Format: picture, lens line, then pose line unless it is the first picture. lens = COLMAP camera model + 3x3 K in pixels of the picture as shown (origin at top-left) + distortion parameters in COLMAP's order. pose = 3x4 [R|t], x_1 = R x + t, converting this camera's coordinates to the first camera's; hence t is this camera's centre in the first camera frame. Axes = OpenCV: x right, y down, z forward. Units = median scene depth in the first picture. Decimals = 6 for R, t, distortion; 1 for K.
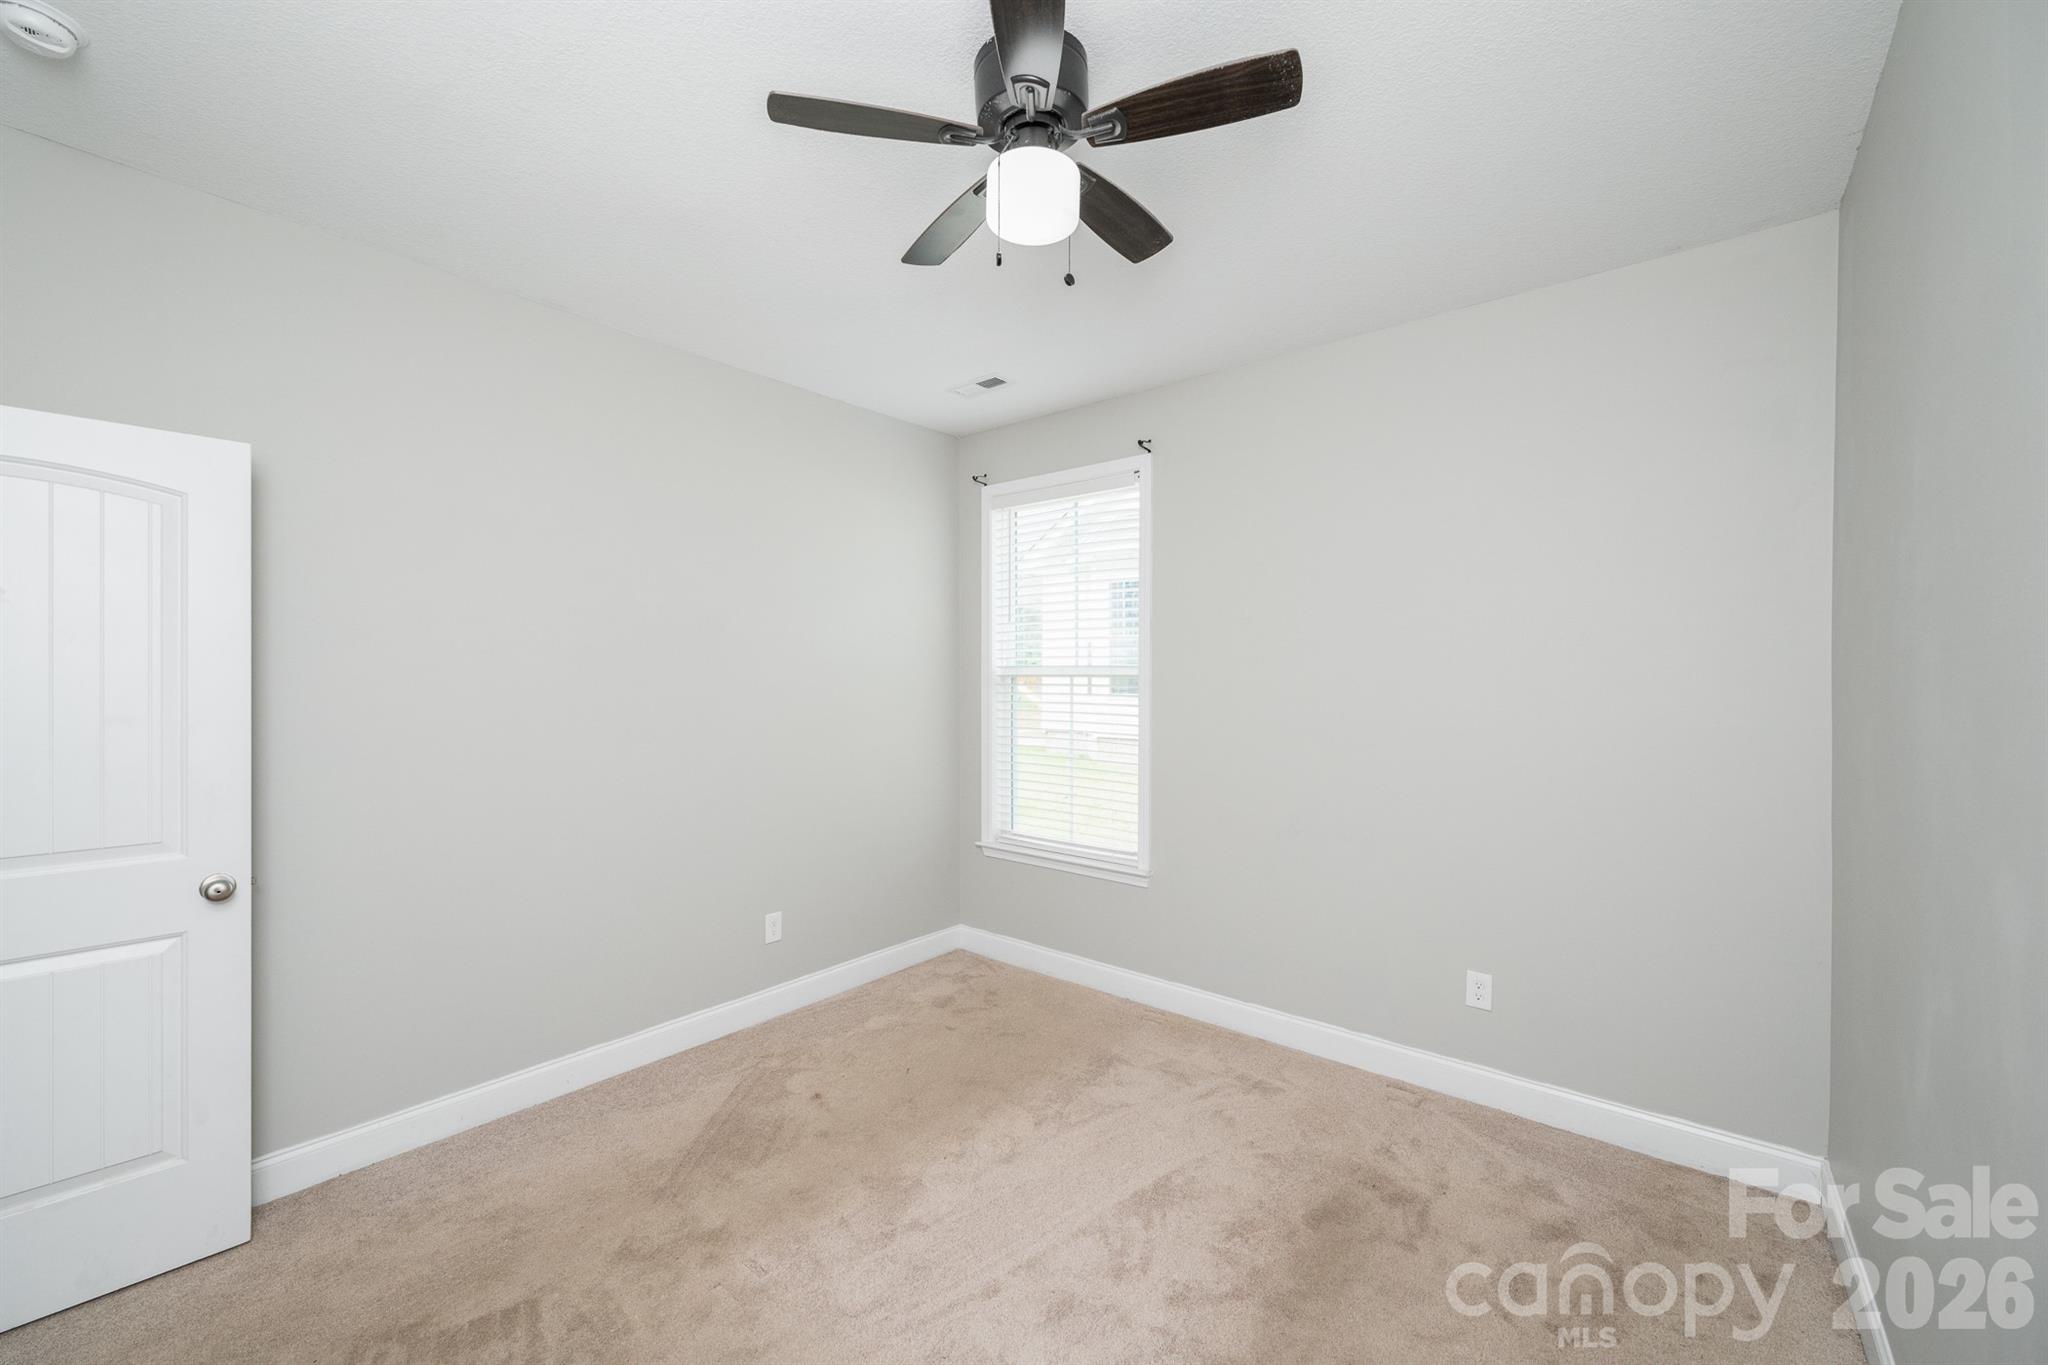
lens RADIAL K [[811.4, 0, 1024.7], [0, 811.4, 685.5], [0, 0, 1]] dist [-0.000129, -0.000443]
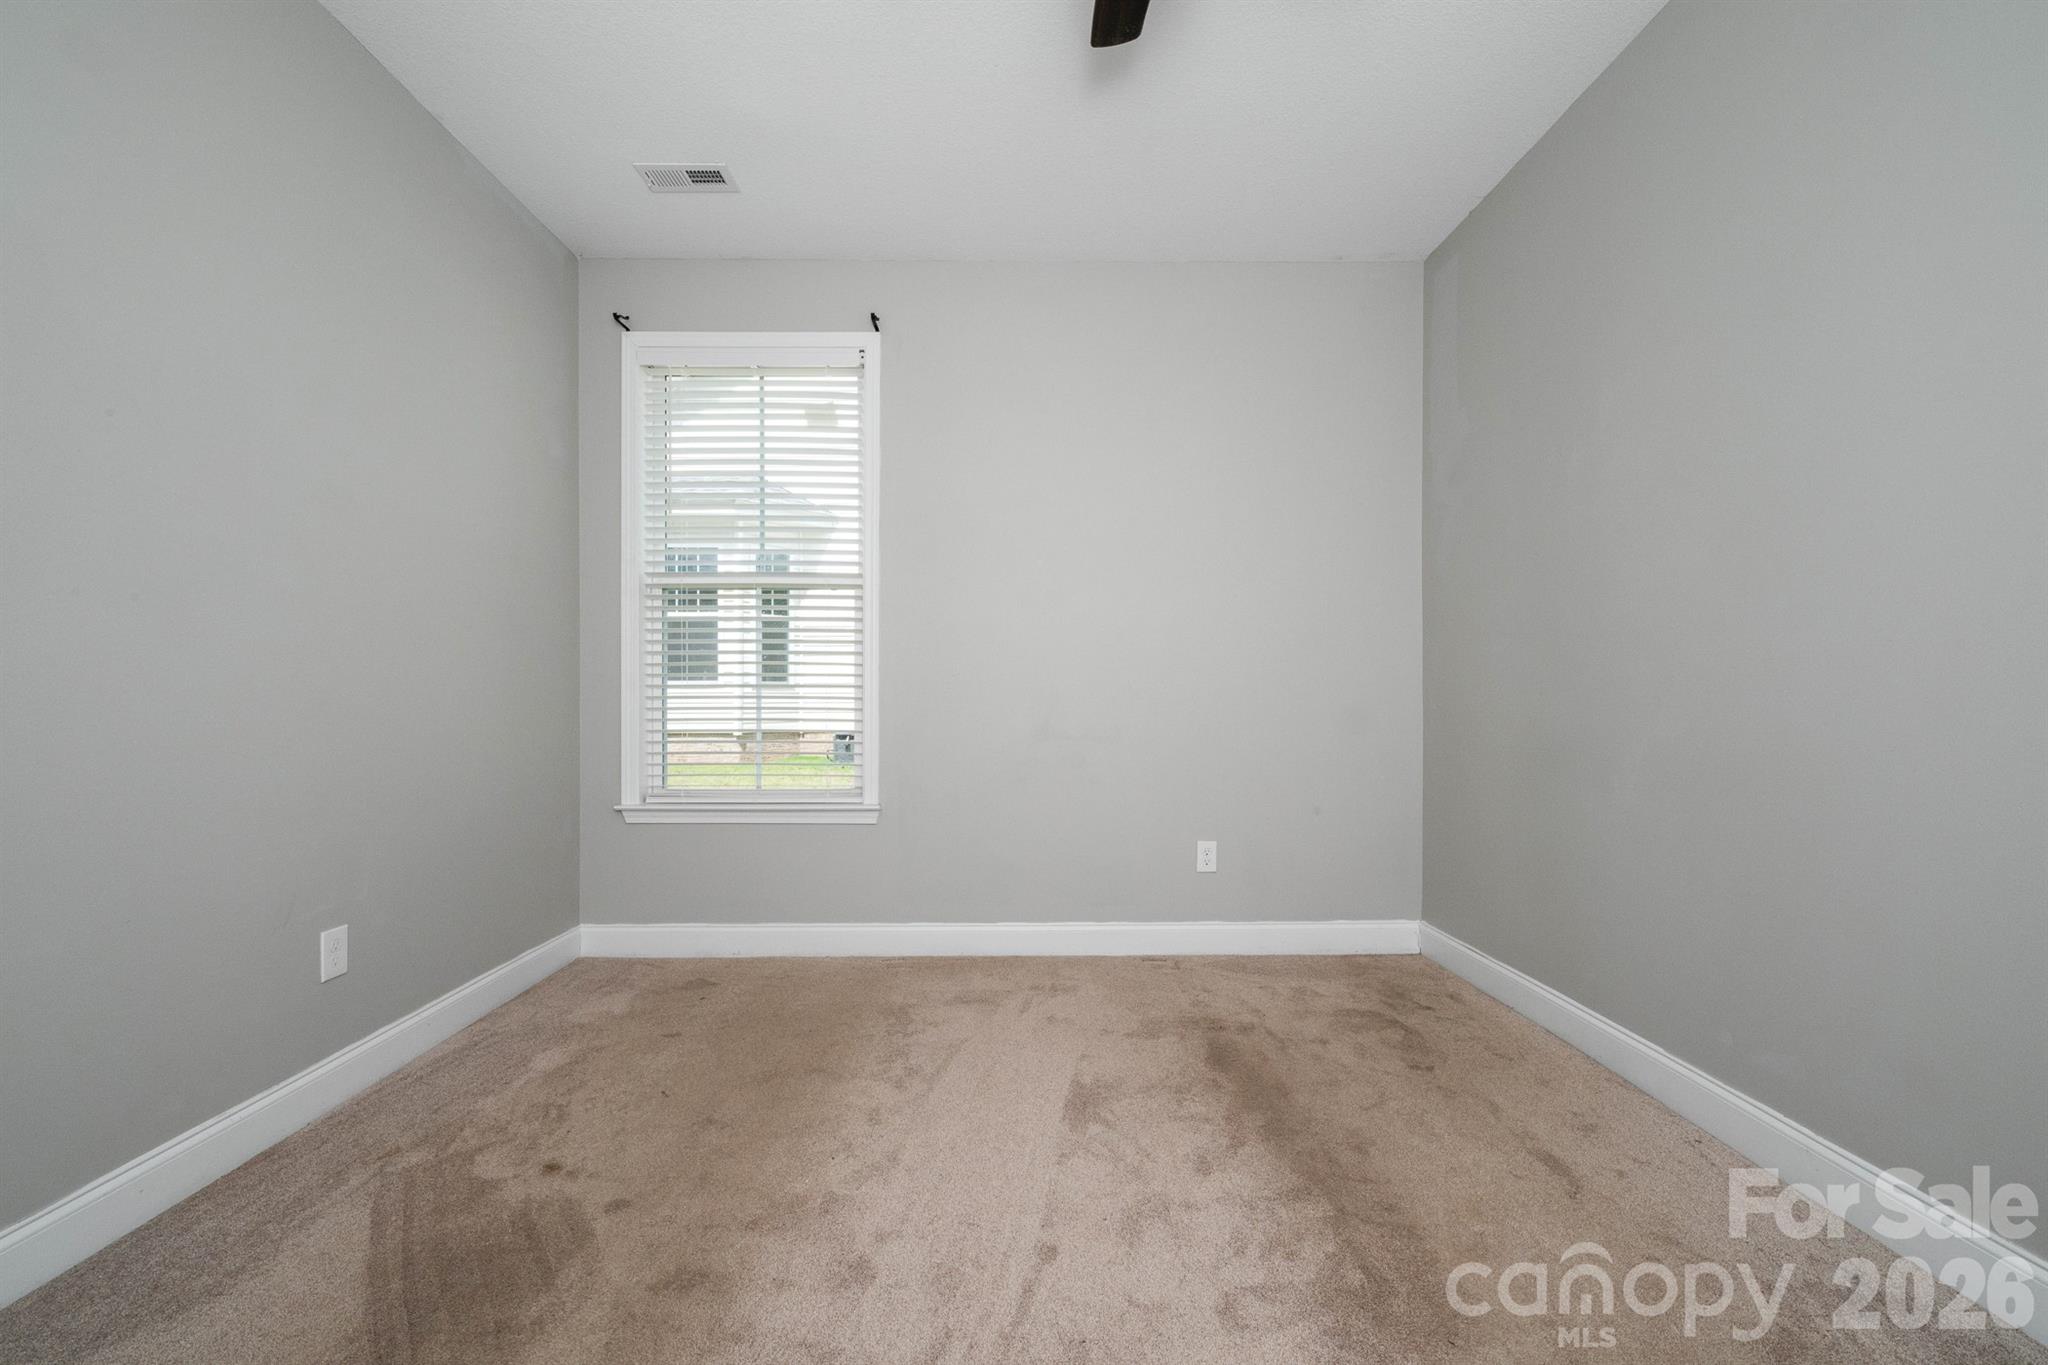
lens RADIAL K [[811.4, 0, 1019.3], [0, 811.4, 695.8], [0, 0, 1]] dist [-0.000129, -0.000443]
pose [[0.763658, -0.003727, 0.645611, -0.382063], [0.010179, 0.999929, -0.006268, 0.150270], [-0.645541, 0.011358, 0.763641, 0.286628]]
